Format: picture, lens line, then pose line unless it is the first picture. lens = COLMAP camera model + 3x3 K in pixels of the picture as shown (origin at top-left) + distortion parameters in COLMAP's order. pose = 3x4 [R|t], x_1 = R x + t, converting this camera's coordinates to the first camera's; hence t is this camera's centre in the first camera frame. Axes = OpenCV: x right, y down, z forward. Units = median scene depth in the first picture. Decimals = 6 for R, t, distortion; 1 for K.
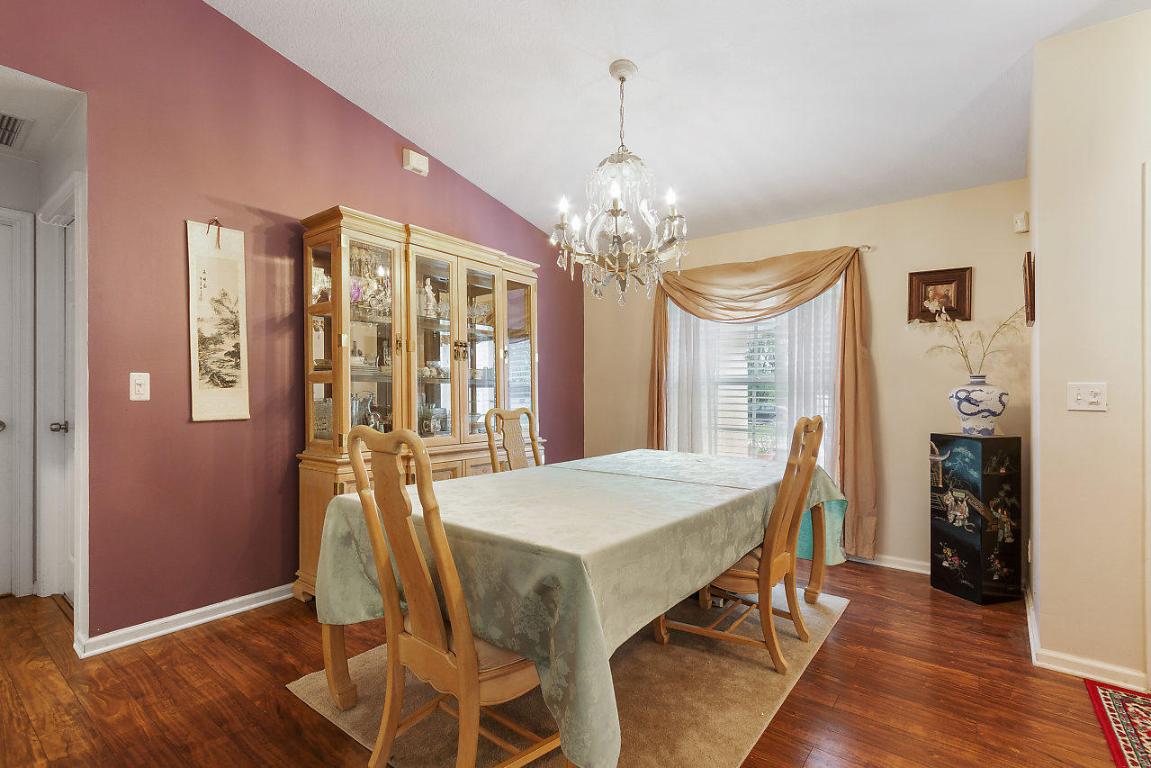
lens RADIAL K [[531.5, 0, 580.0], [0, 531.5, 390.7], [0, 0, 1]] dist [0.005157, -0.000115]
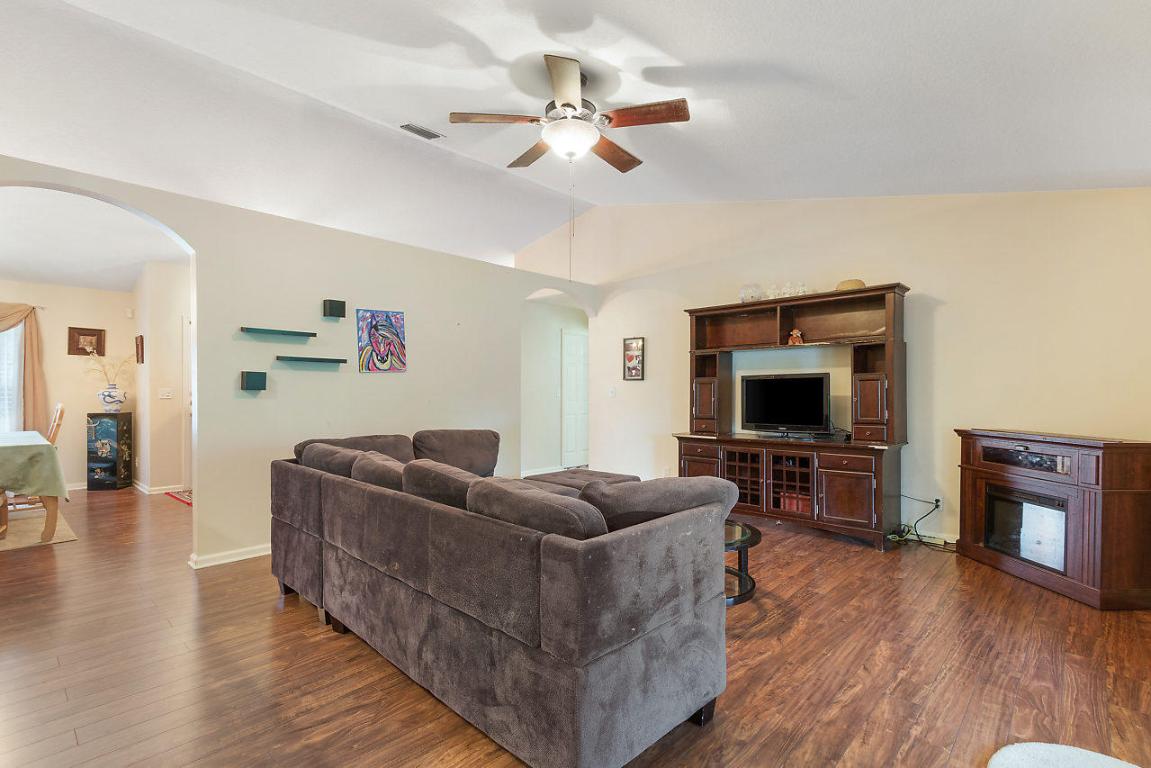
lens RADIAL K [[531.5, 0, 579.4], [0, 531.5, 388.2], [0, 0, 1]] dist [0.005157, -0.000115]
pose [[0.067189, 0.004459, 0.997730, -1.194083], [-0.001197, 0.999990, -0.004389, -0.005603], [-0.997740, -0.000899, 0.067194, -0.952126]]
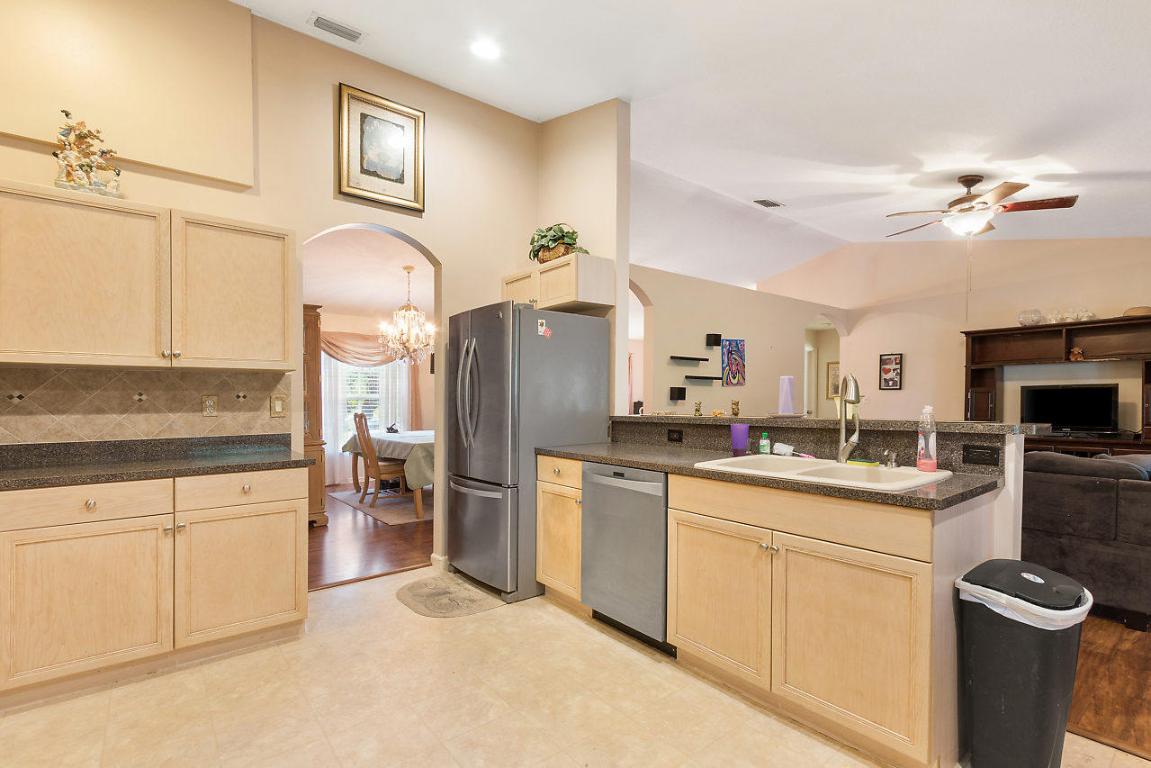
lens RADIAL K [[531.5, 0, 579.1], [0, 531.5, 400.2], [0, 0, 1]] dist [0.005157, -0.000115]
pose [[0.206084, -0.006066, 0.978515, -1.762533], [0.003462, 0.999979, 0.005469, -0.014894], [-0.978528, 0.002261, 0.206101, -0.201650]]
